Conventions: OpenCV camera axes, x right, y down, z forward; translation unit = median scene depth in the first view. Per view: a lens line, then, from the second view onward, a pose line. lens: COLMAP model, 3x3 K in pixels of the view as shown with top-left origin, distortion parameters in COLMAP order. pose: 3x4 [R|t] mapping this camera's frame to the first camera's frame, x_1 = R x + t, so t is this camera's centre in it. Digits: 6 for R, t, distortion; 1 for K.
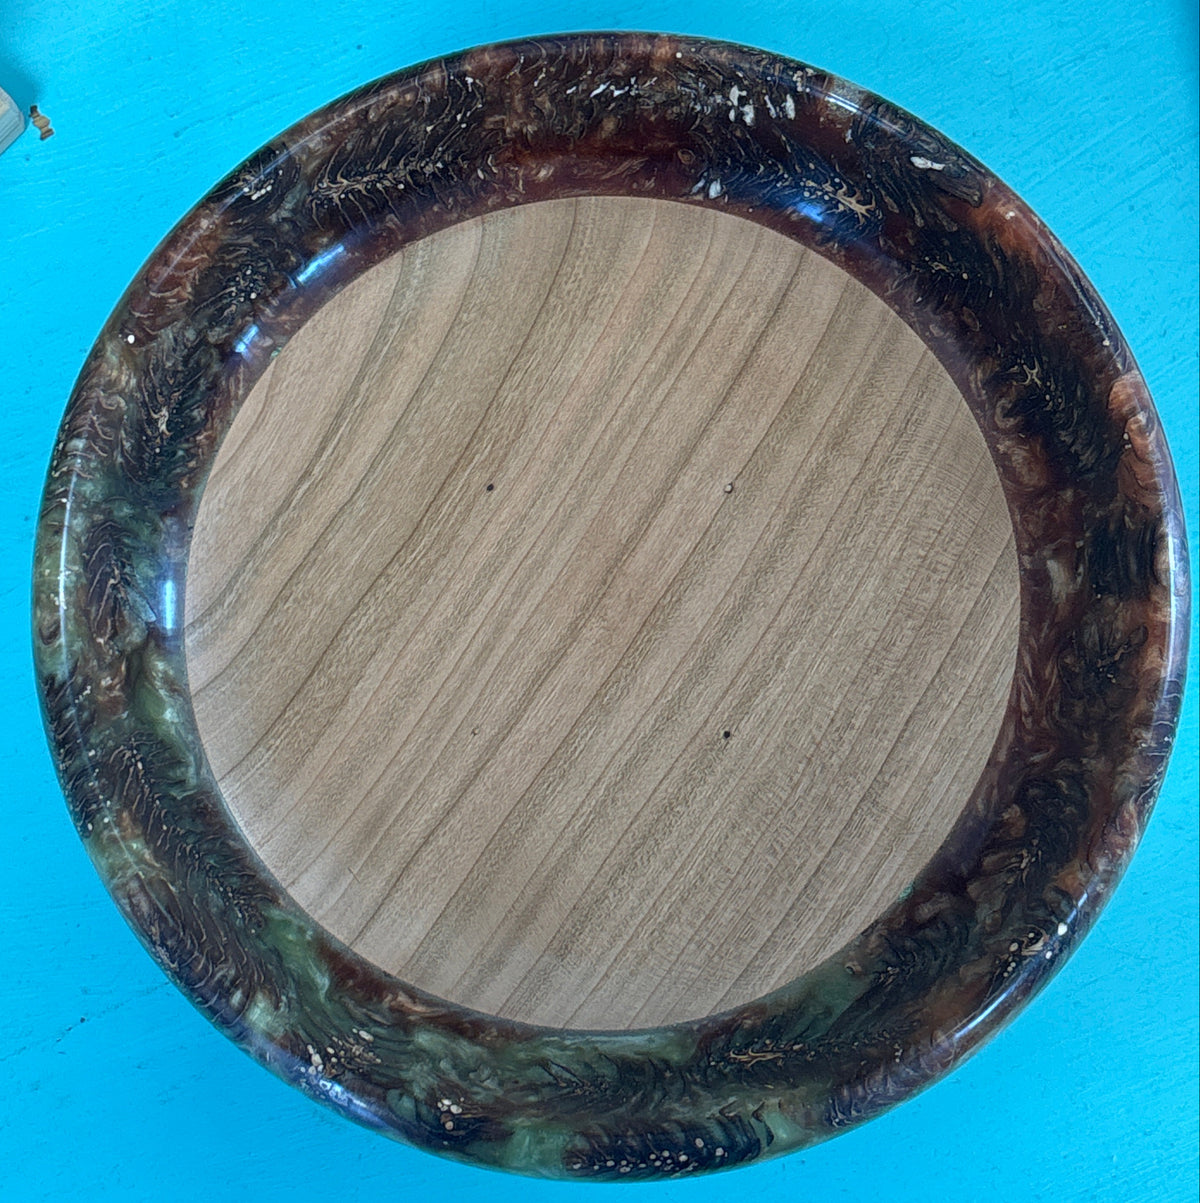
lens RADIAL K [[2504.8, 0, 547.0], [0, 2504.8, 602.3], [0, 0, 1]] dist [0.309578, -2.119824]
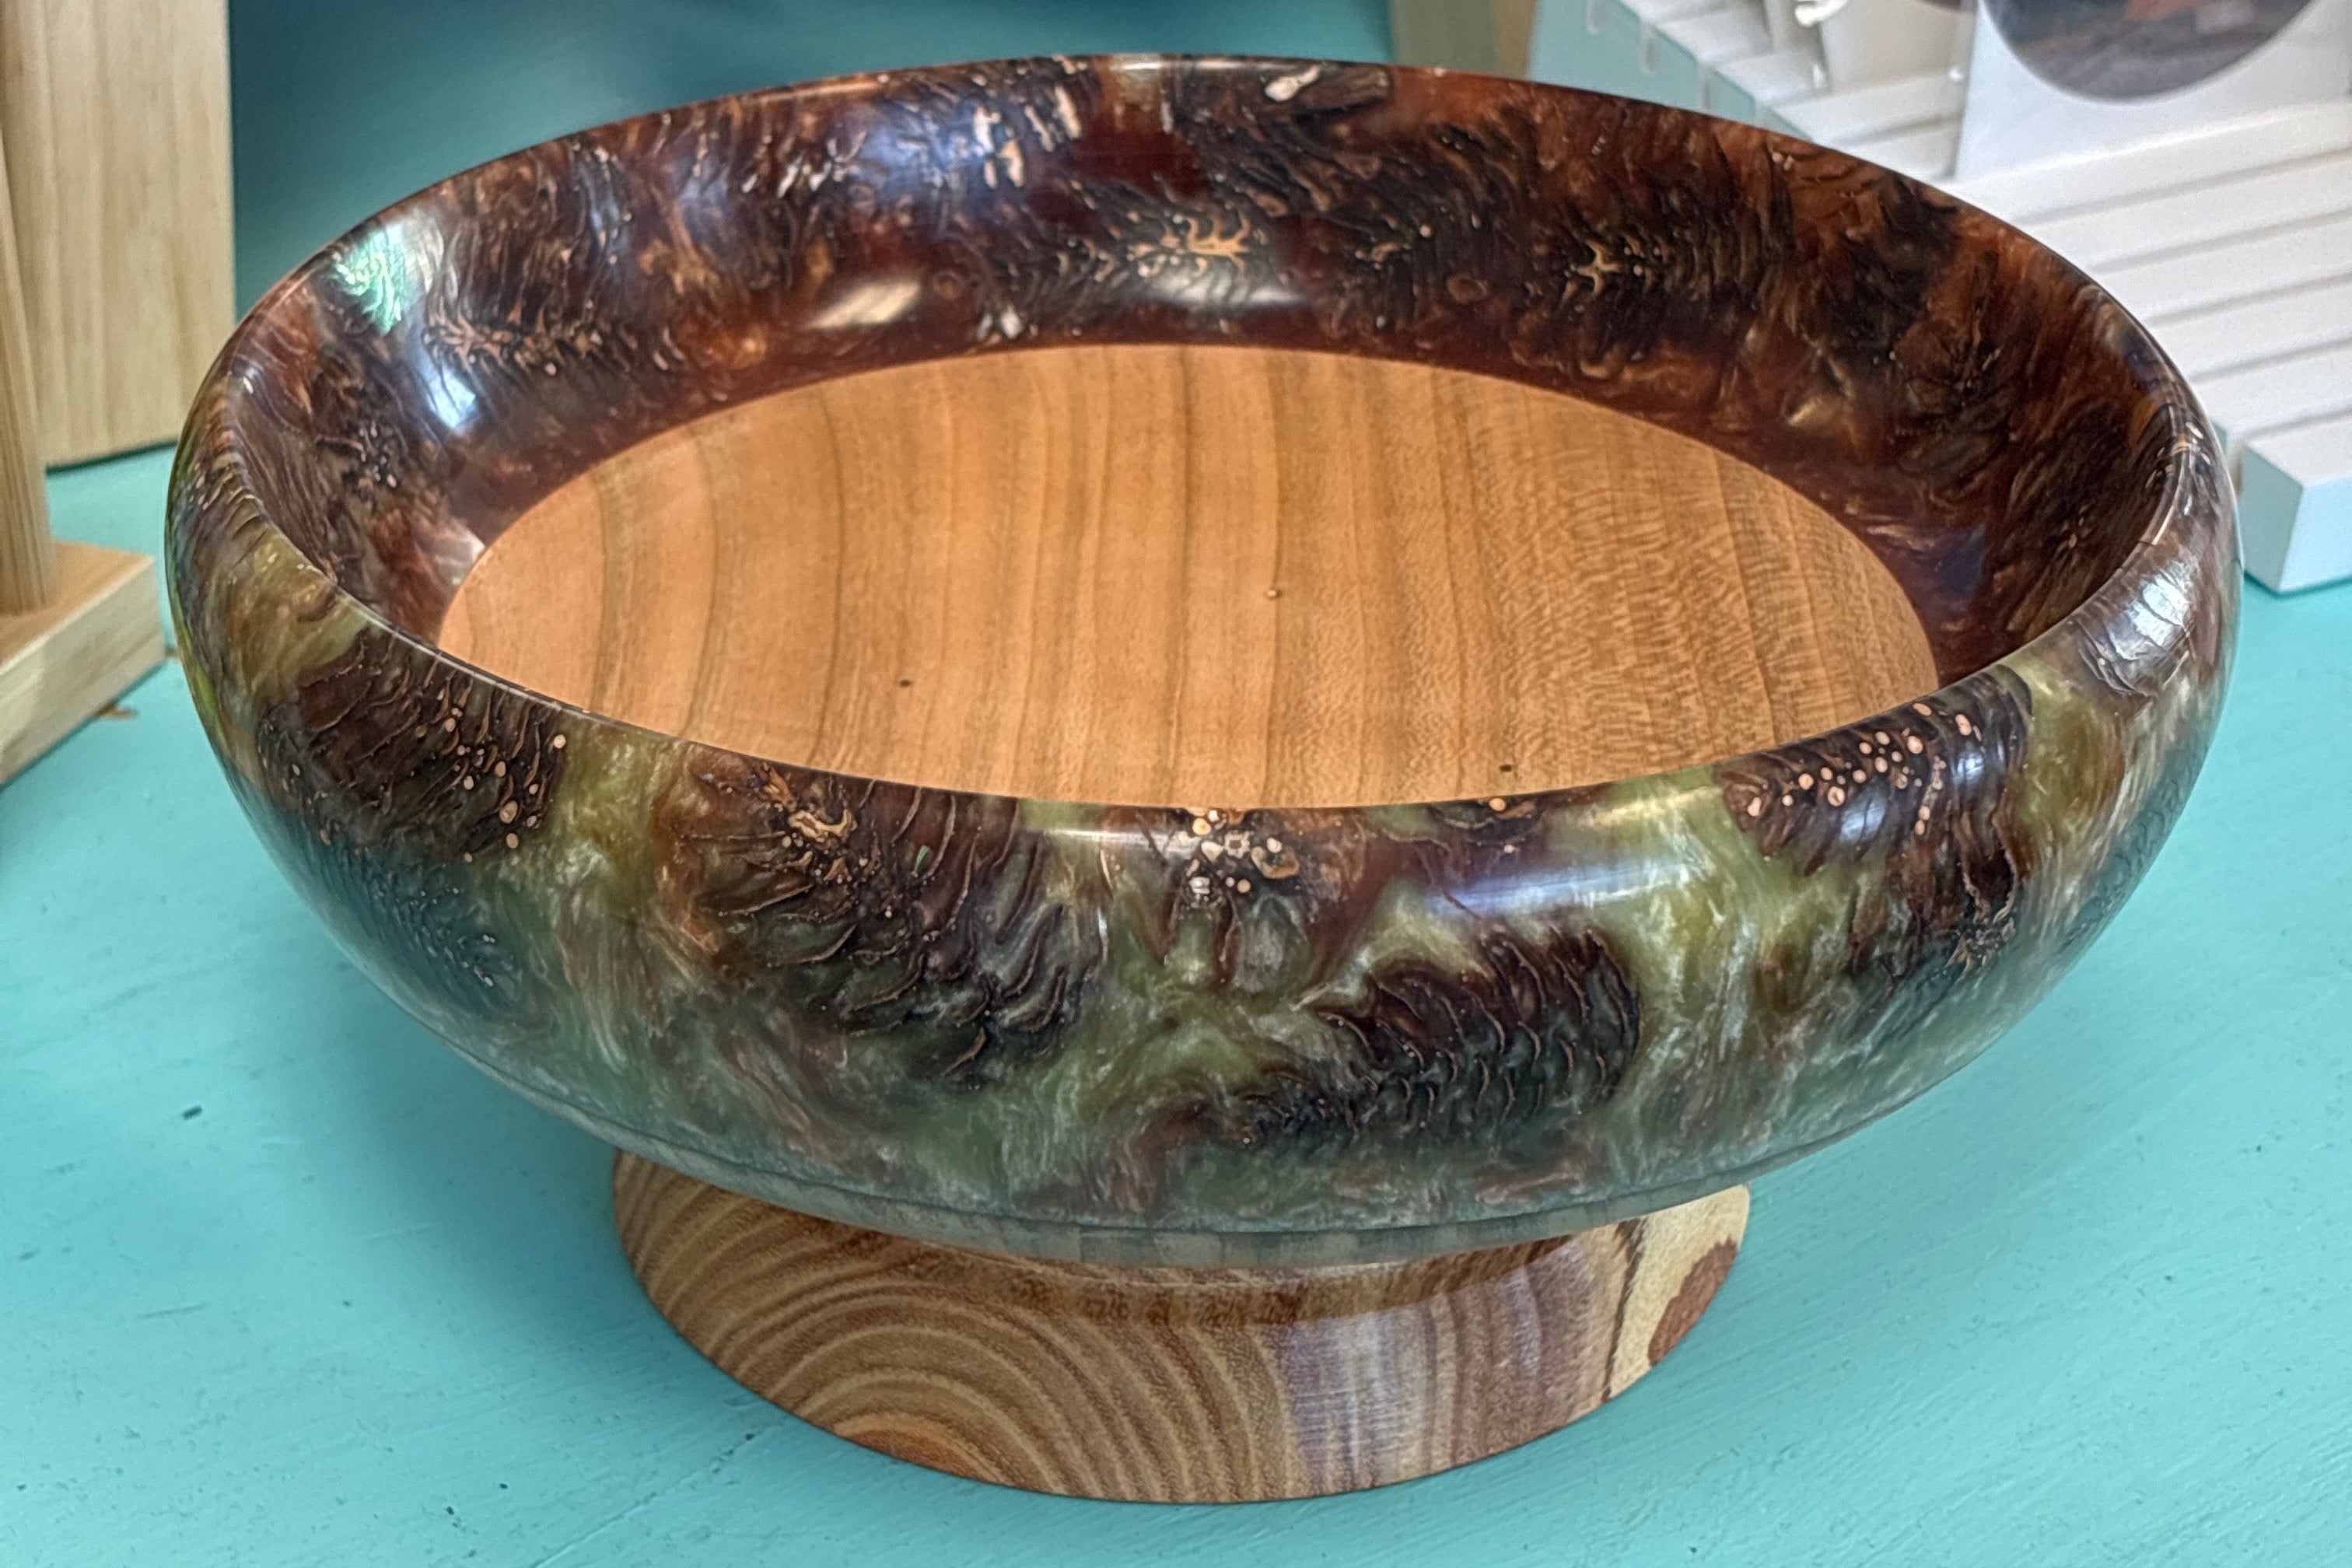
lens RADIAL K [[4724.7, 0, 1172.0], [0, 4724.7, 716.0], [0, 0, 1]] dist [0.167499, -0.142535]
pose [[0.861537, -0.208424, 0.462940, -0.474092], [0.499092, 0.514849, -0.697021, 0.742508], [-0.093069, 0.831559, 0.547584, 0.447550]]
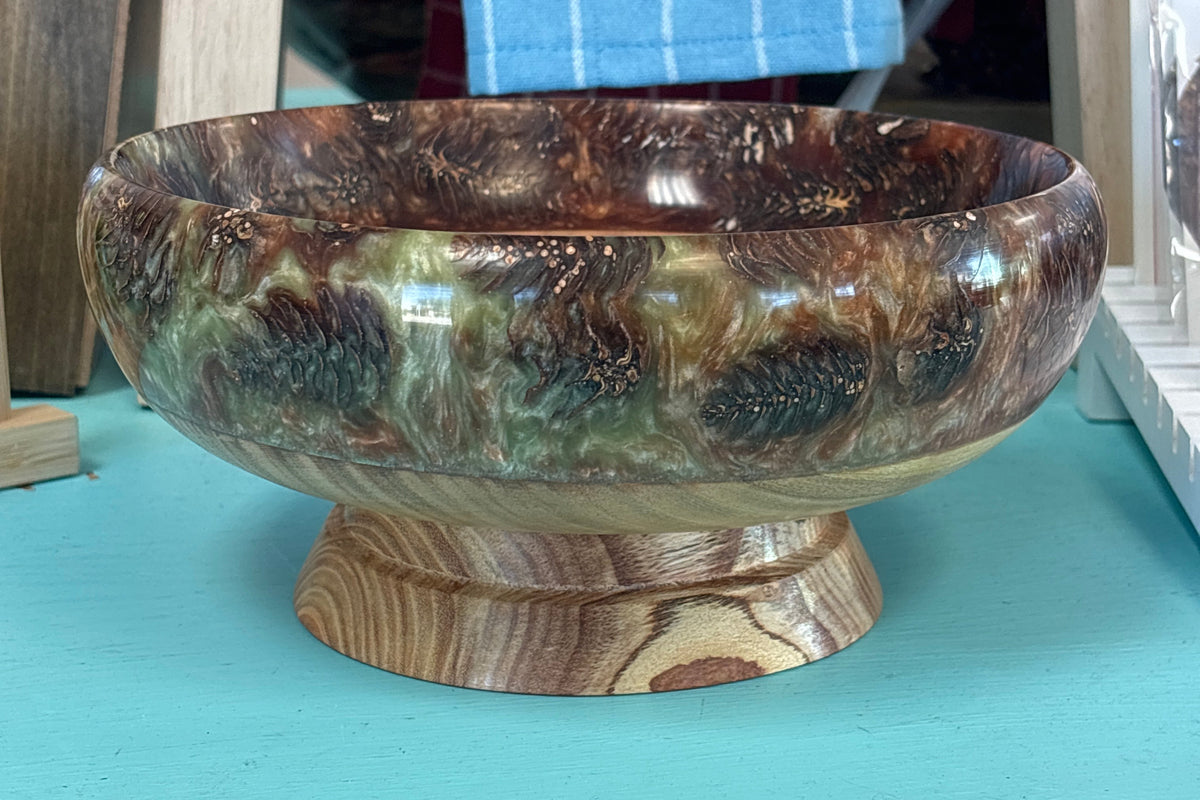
lens RADIAL K [[2418.4, 0, 600.0], [0, 2418.4, 400.0], [0, 0, 1]] dist [0.194702, -0.121631]
pose [[0.987483, 0.053762, -0.148277, 0.190312], [-0.157625, 0.369440, -0.915789, 1.008233], [0.005544, 0.927698, 0.373290, 0.648035]]
